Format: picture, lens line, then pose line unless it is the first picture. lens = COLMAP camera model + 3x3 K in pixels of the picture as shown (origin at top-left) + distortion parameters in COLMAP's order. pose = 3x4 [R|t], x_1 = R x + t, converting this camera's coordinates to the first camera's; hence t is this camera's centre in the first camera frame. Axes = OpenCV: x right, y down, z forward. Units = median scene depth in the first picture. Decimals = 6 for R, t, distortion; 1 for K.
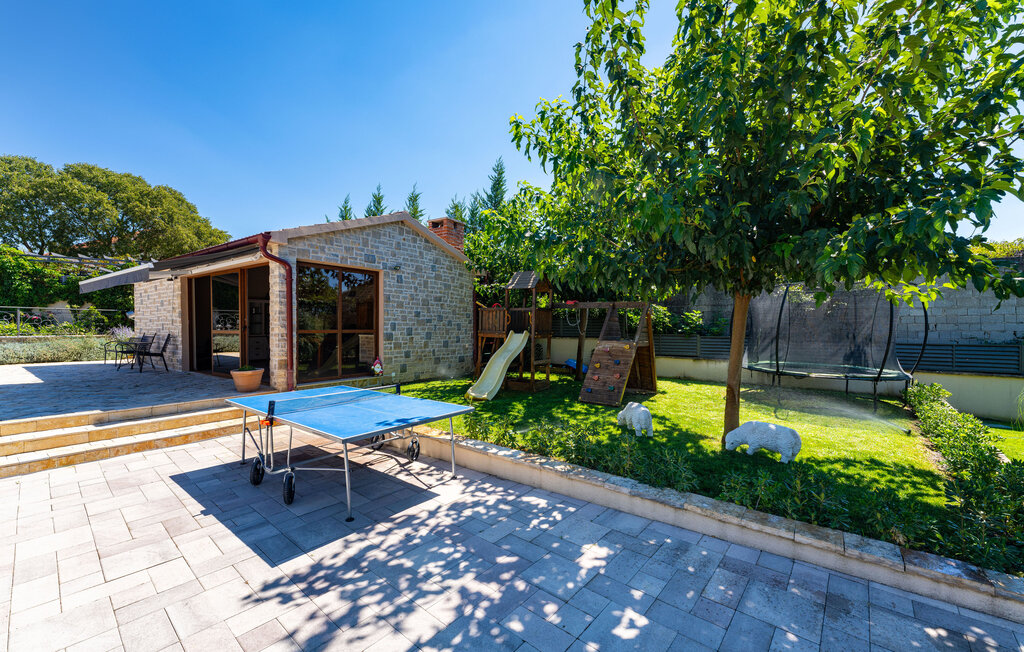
lens RADIAL K [[416.8, 0, 508.0], [0, 416.8, 324.6], [0, 0, 1]] dist [0.005933, -0.000472]
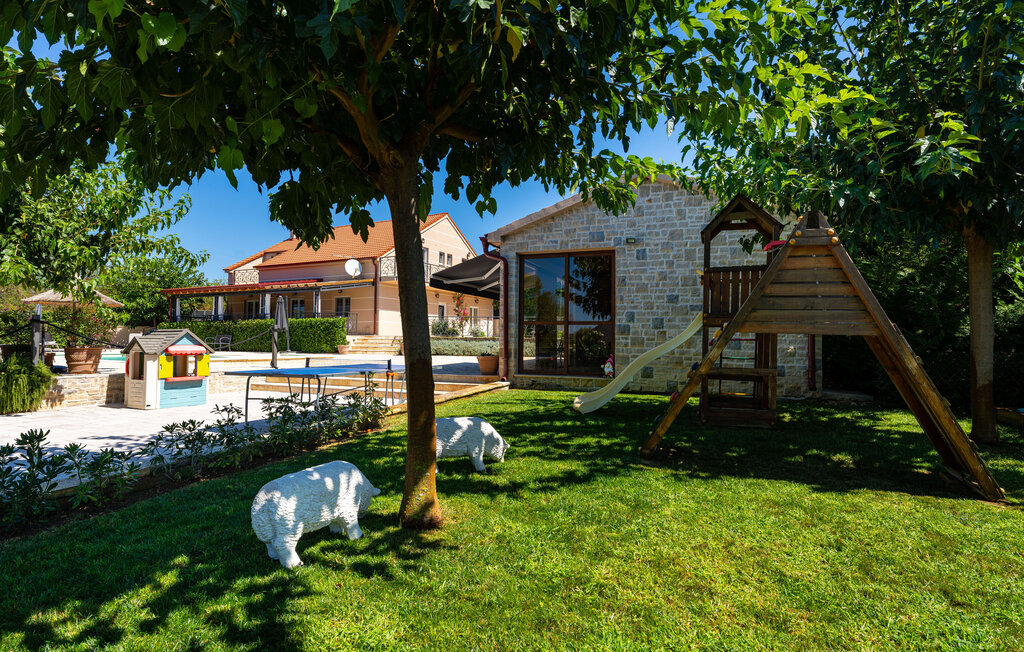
lens RADIAL K [[537.0, 0, 520.9], [0, 537.0, 336.6], [0, 0, 1]] dist [0.001670, -0.000091]
pose [[0.219150, -0.010187, -0.975638, 0.653997], [-0.010849, 0.999858, -0.012876, 0.056593], [0.975631, 0.013407, 0.219009, 0.576923]]
